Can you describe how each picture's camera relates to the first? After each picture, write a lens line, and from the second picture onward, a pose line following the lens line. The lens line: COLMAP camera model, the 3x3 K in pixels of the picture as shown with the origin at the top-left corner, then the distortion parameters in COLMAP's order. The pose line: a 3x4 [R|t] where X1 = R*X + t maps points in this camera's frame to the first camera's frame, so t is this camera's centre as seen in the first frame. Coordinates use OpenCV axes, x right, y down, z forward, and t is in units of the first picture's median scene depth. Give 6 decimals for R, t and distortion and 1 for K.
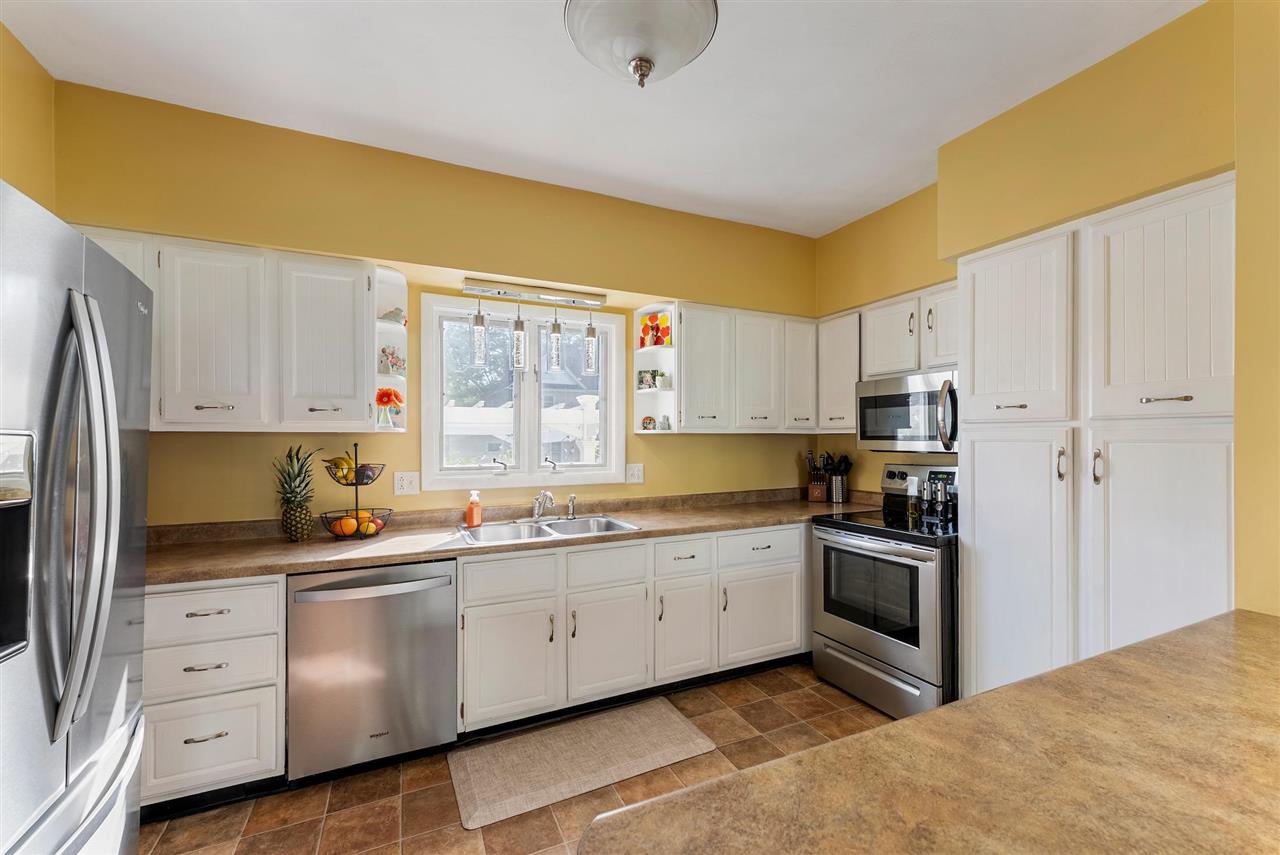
lens RADIAL K [[516.1, 0, 639.9], [0, 516.1, 436.1], [0, 0, 1]] dist [0.000634, -0.001964]
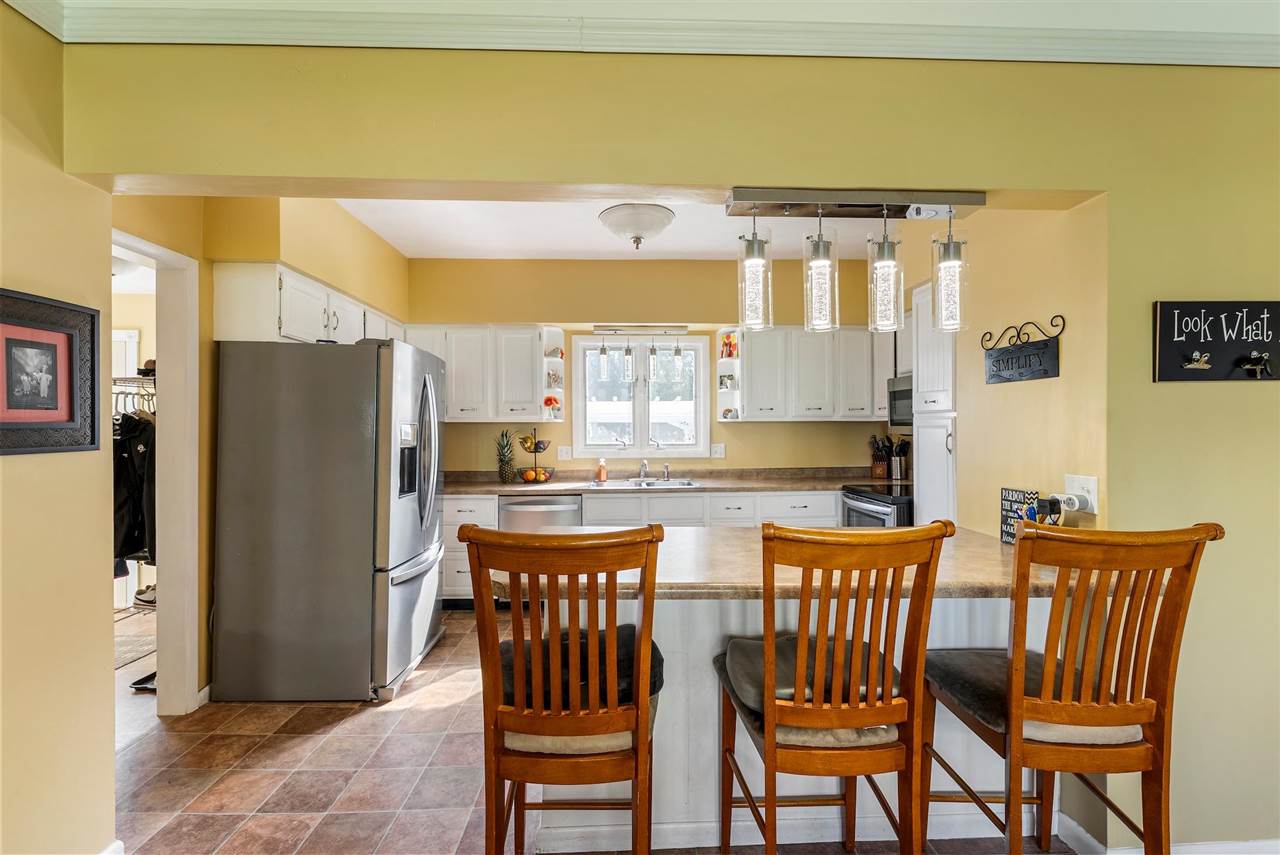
lens RADIAL K [[554.9, 0, 636.9], [0, 554.9, 422.9], [0, 0, 1]] dist [-0.002638, -0.002257]
pose [[0.919699, -0.004069, -0.392603, 0.434254], [0.004005, 0.999991, -0.000982, -0.001094], [0.392604, -0.000669, 0.919708, -0.505913]]
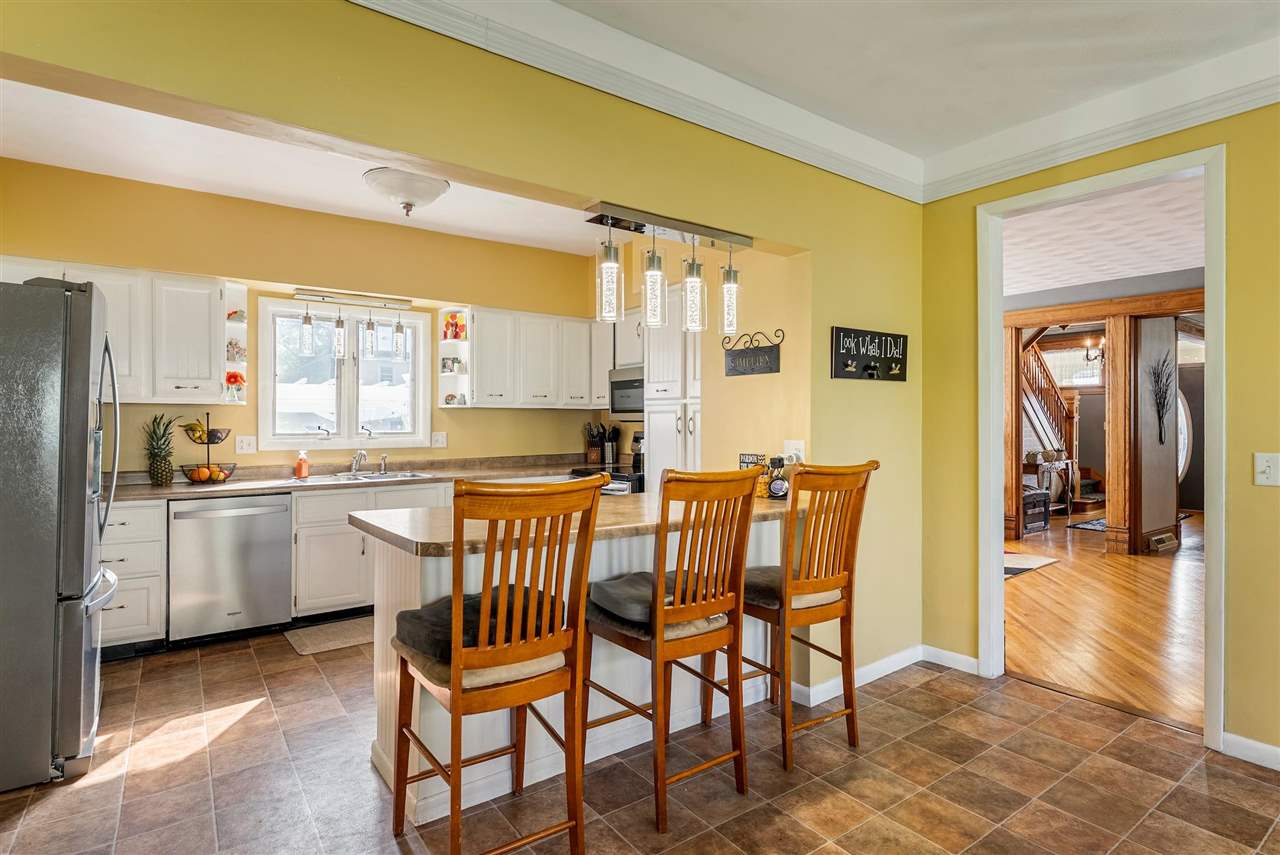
lens RADIAL K [[642.0, 0, 634.5], [0, 642.0, 418.2], [0, 0, 1]] dist [-0.004793, -0.000730]
pose [[0.982201, 0.001935, 0.187821, 0.192096], [-0.001851, 0.999998, -0.000627, 0.023917], [-0.187822, 0.000269, 0.982203, -0.725913]]
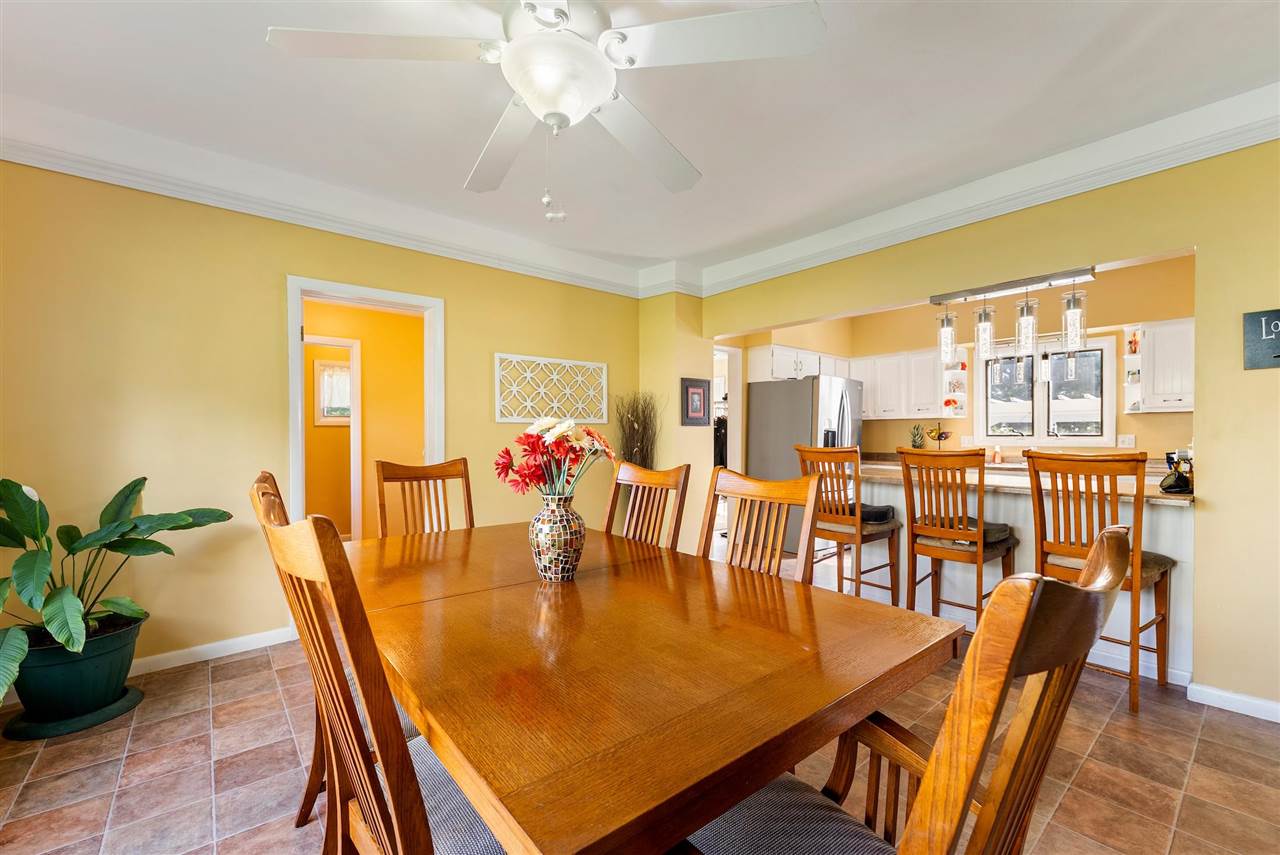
lens RADIAL K [[516.1, 0, 647.2], [0, 516.1, 437.5], [0, 0, 1]] dist [0.000634, -0.001964]
pose [[0.272062, 0.005042, -0.962267, 1.215152], [0.007657, 0.999943, 0.007404, 0.047593], [0.962249, -0.009383, 0.272008, -0.836273]]
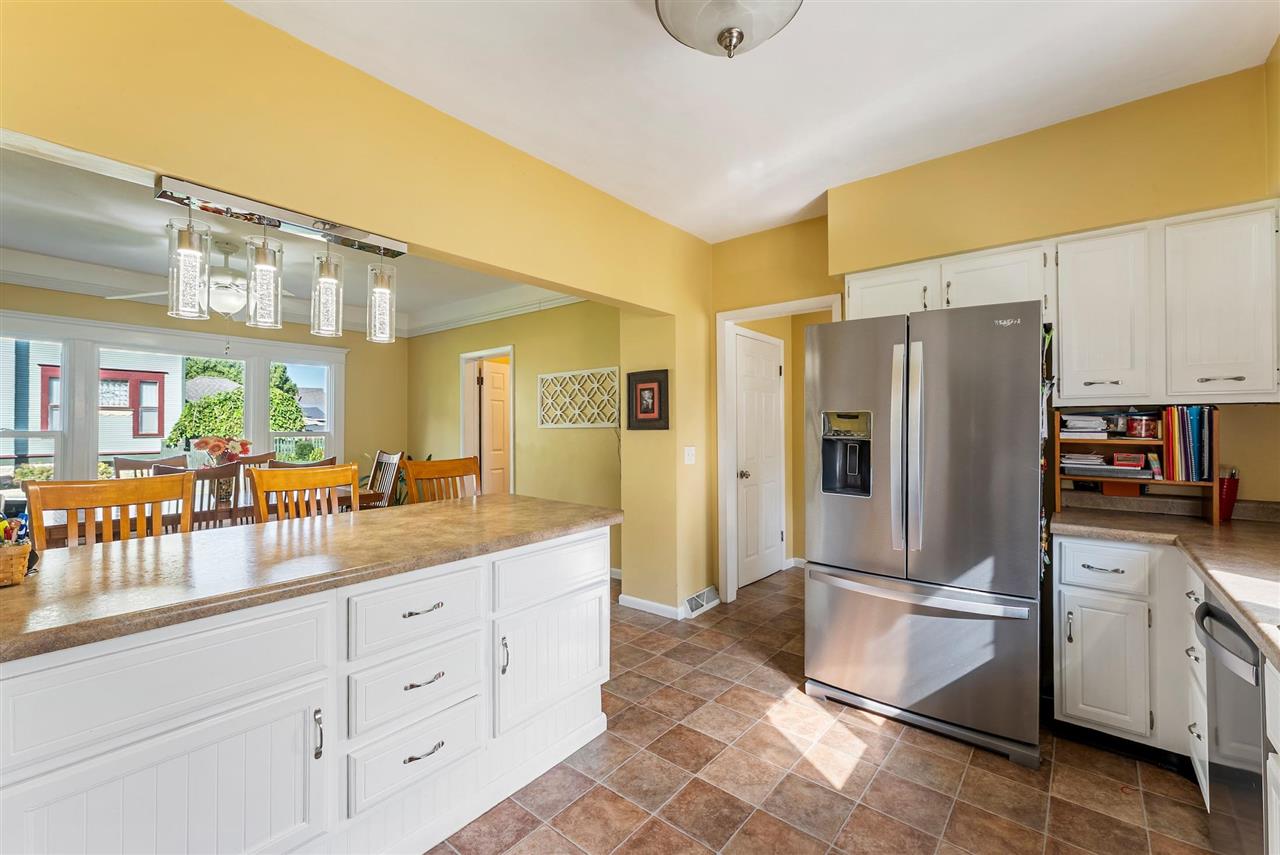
lens RADIAL K [[516.1, 0, 632.7], [0, 516.1, 423.8], [0, 0, 1]] dist [0.000634, -0.001964]
pose [[-0.897305, -0.002465, -0.441405, 0.327707], [0.004526, 0.999880, -0.014784, 0.026054], [0.441389, -0.015264, -0.897186, 0.760808]]
